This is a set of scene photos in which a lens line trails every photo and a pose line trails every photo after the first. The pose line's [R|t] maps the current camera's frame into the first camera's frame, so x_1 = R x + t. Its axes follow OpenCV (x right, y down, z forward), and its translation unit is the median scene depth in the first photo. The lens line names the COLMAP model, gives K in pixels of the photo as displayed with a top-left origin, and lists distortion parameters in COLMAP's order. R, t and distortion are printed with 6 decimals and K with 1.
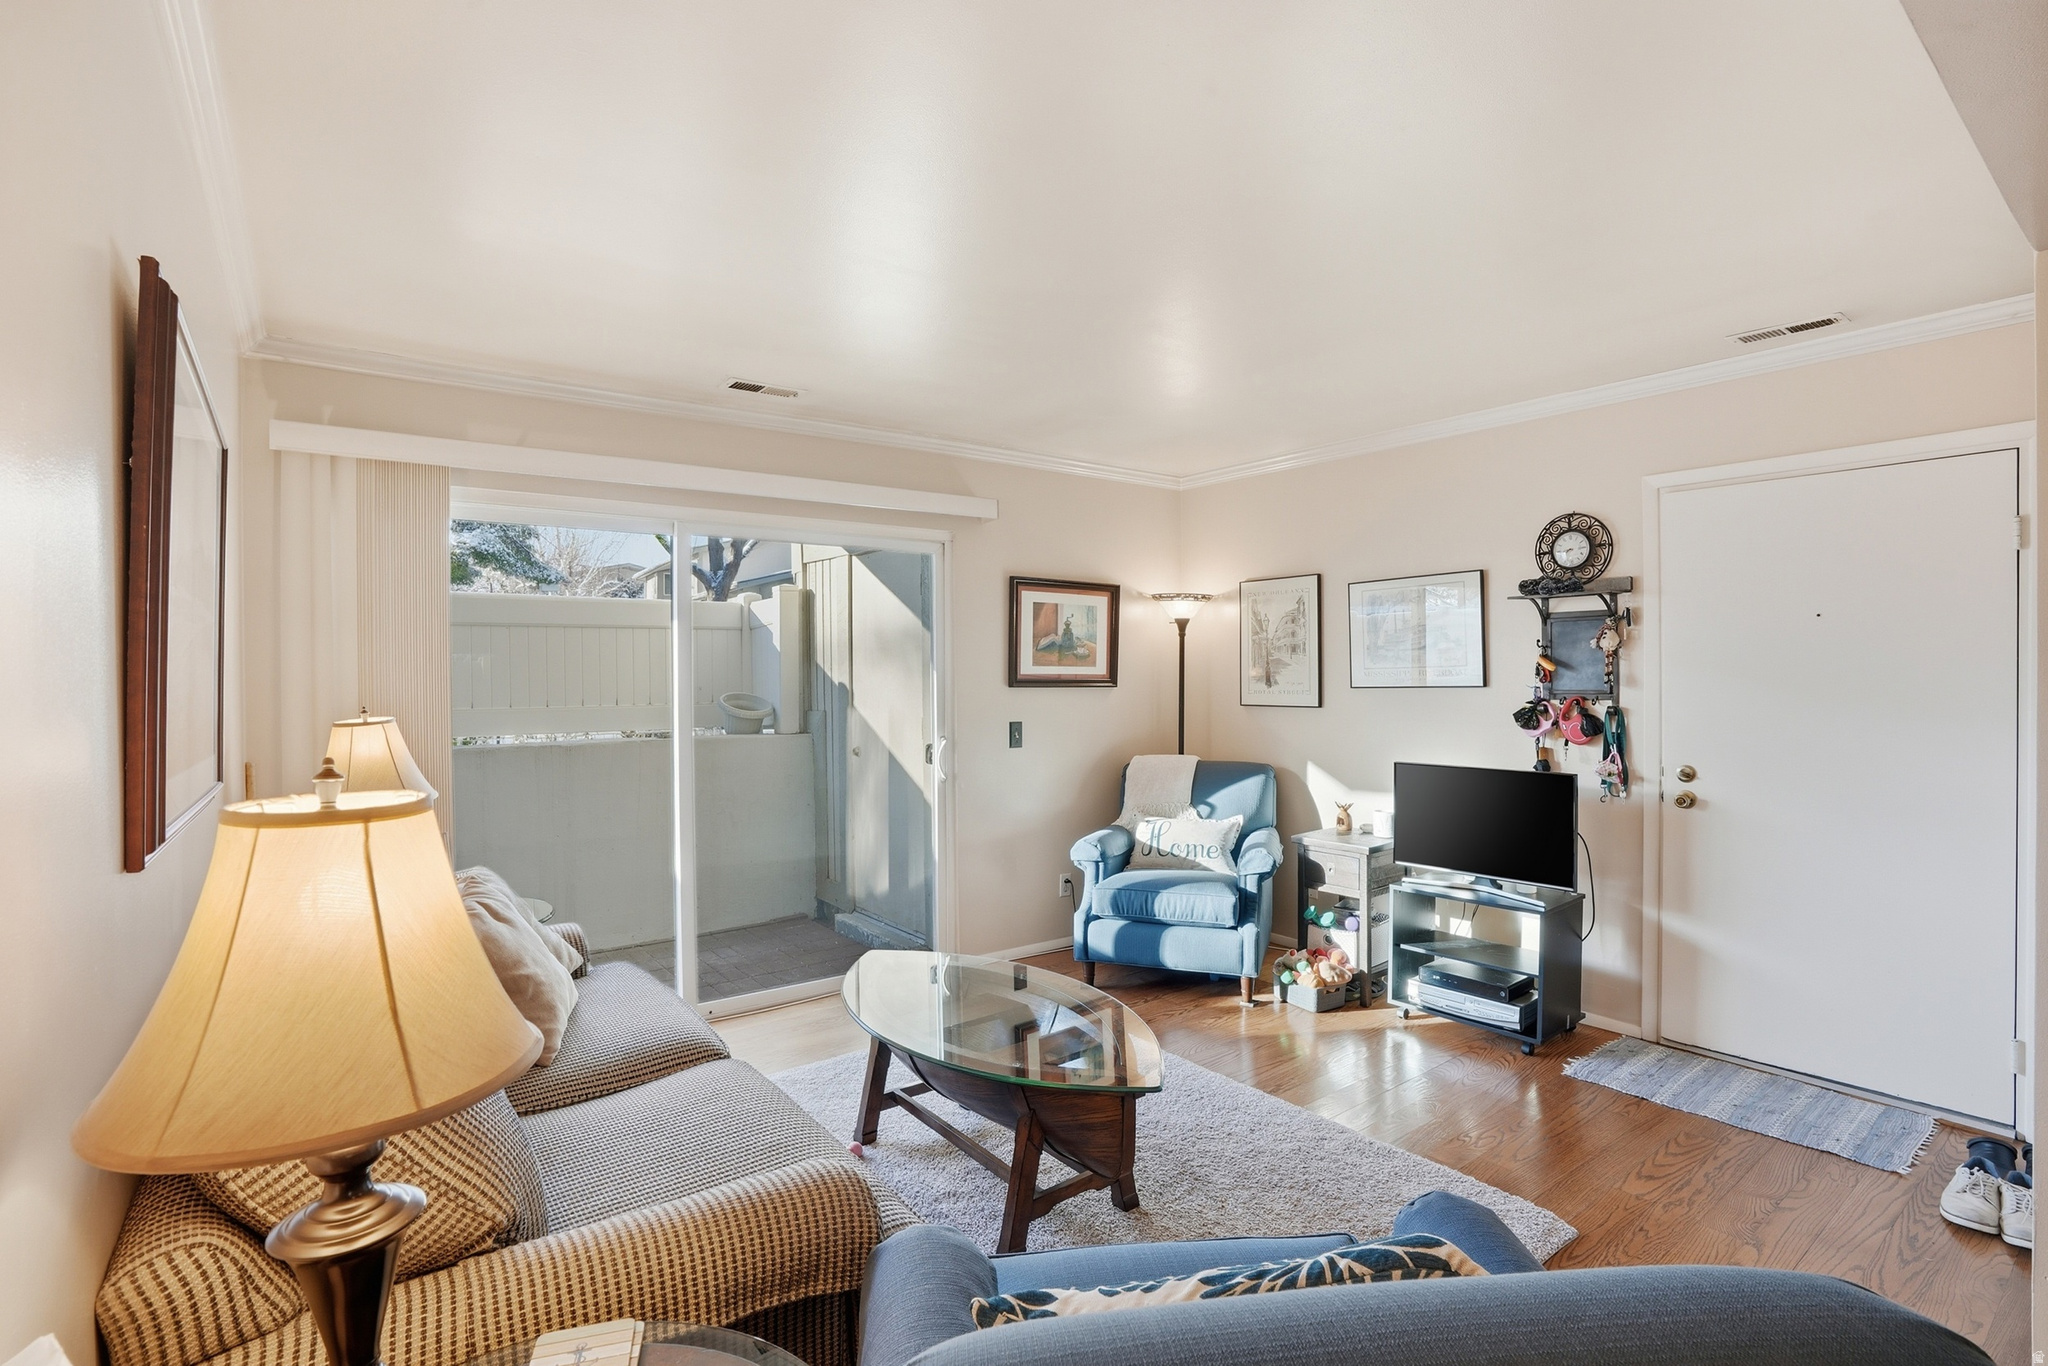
lens RADIAL K [[957.3, 0, 1020.6], [0, 957.3, 681.0], [0, 0, 1]] dist [-0.065149, 0.027045]
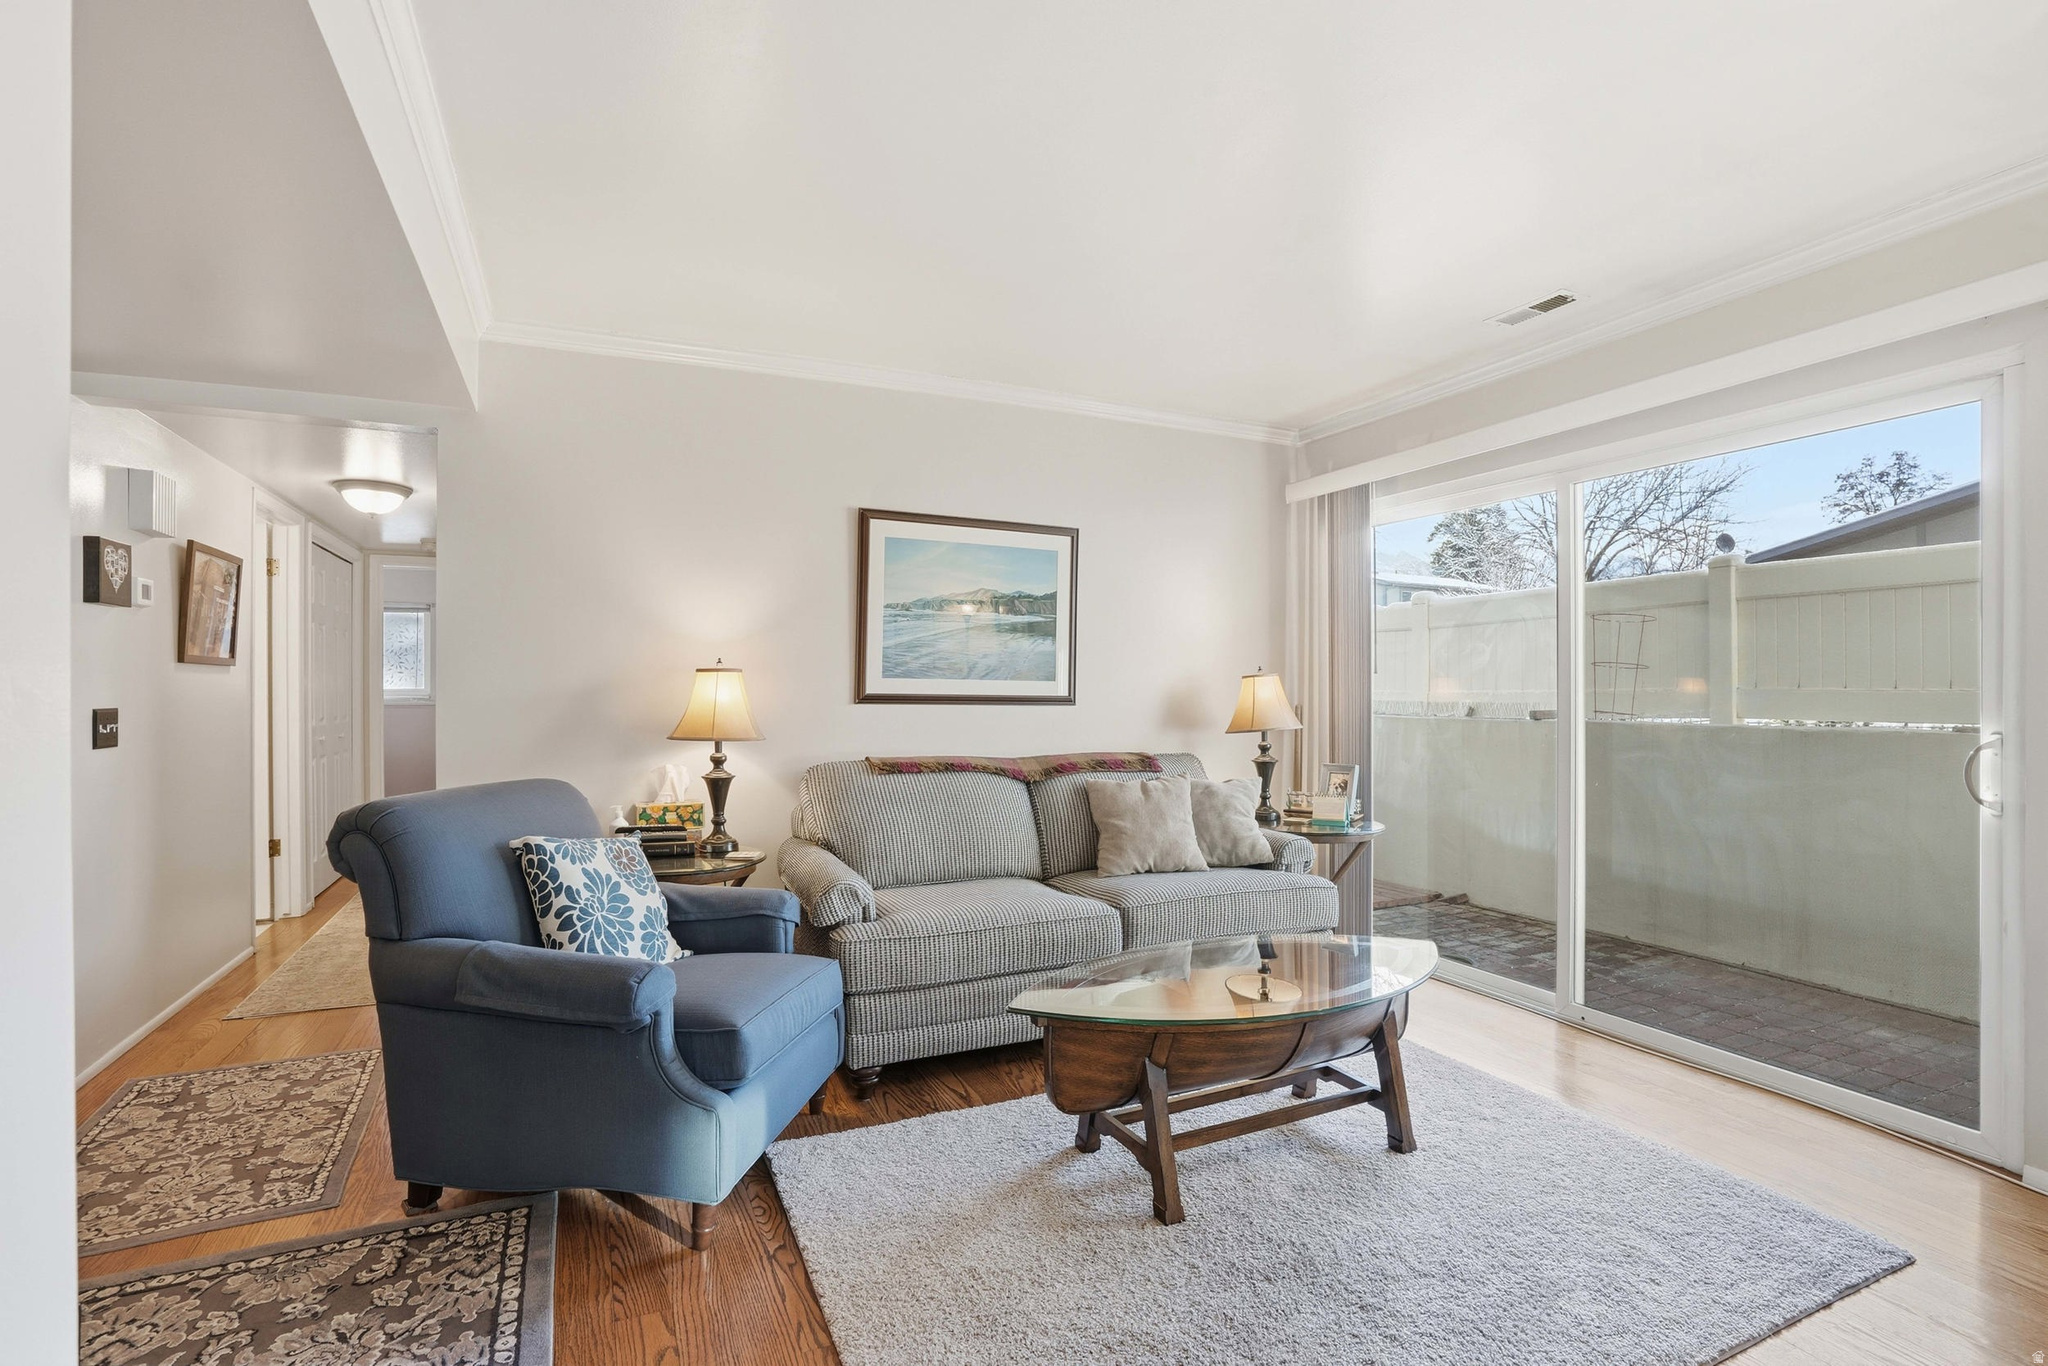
lens RADIAL K [[963.6, 0, 1021.7], [0, 963.6, 679.0], [0, 0, 1]] dist [-0.066079, 0.026634]
pose [[-0.214692, -0.002308, -0.976679, 0.563664], [-0.005090, 0.999986, -0.001245, 0.032753], [0.976668, 0.004704, -0.214701, 0.585996]]
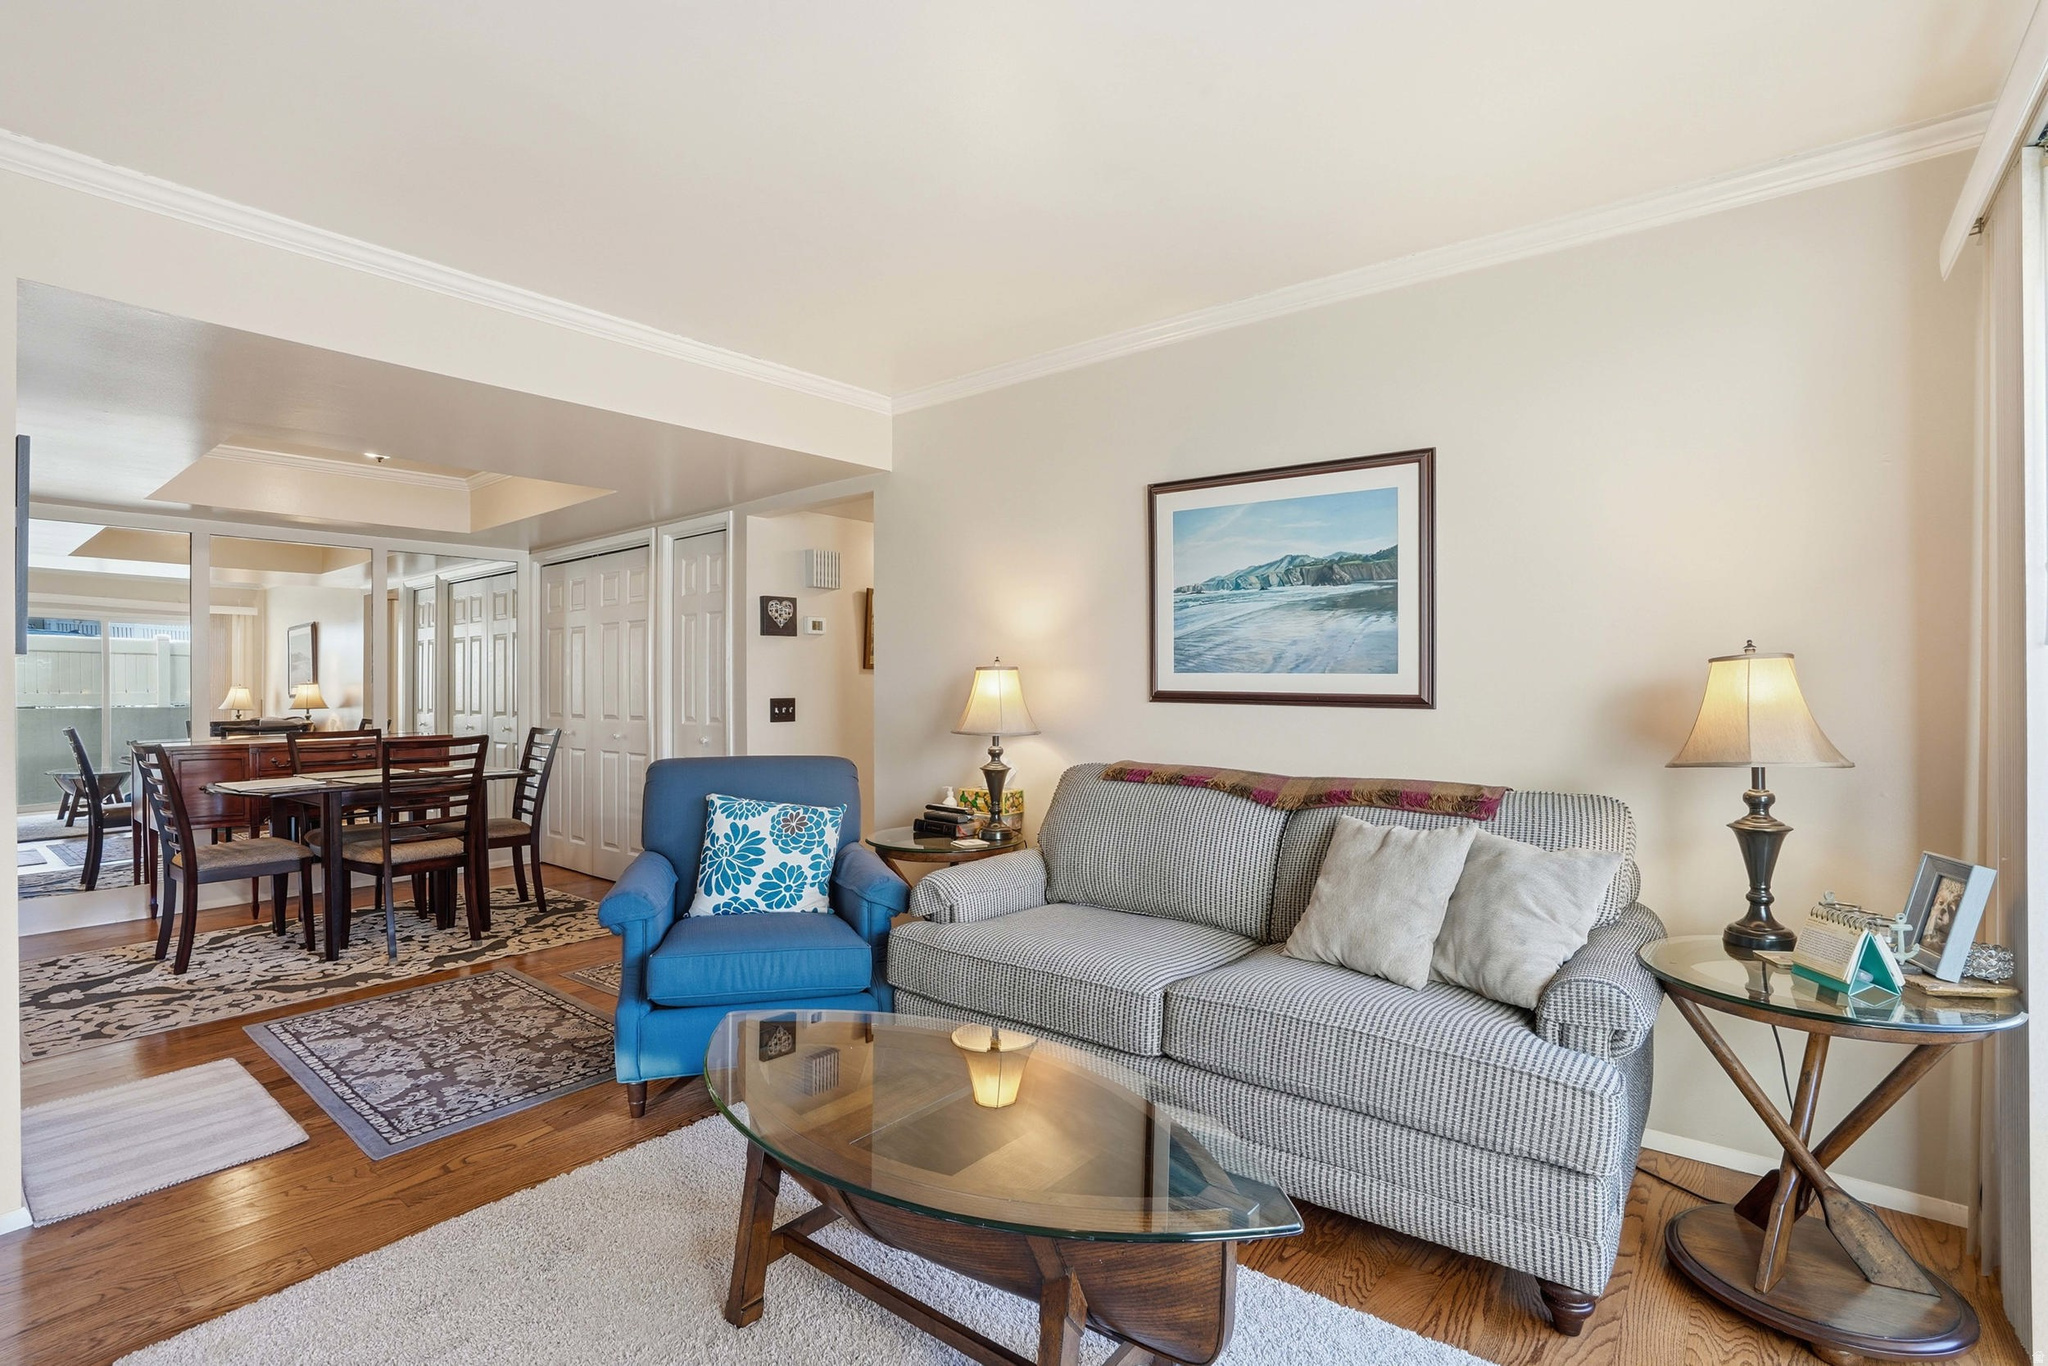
lens RADIAL K [[957.3, 0, 1020.6], [0, 957.3, 681.0], [0, 0, 1]] dist [-0.065149, 0.027045]
pose [[-0.970400, 0.012039, -0.241202, 0.039976], [0.010651, 0.999918, 0.007057, 0.031114], [0.241267, 0.004279, -0.970449, 0.984818]]
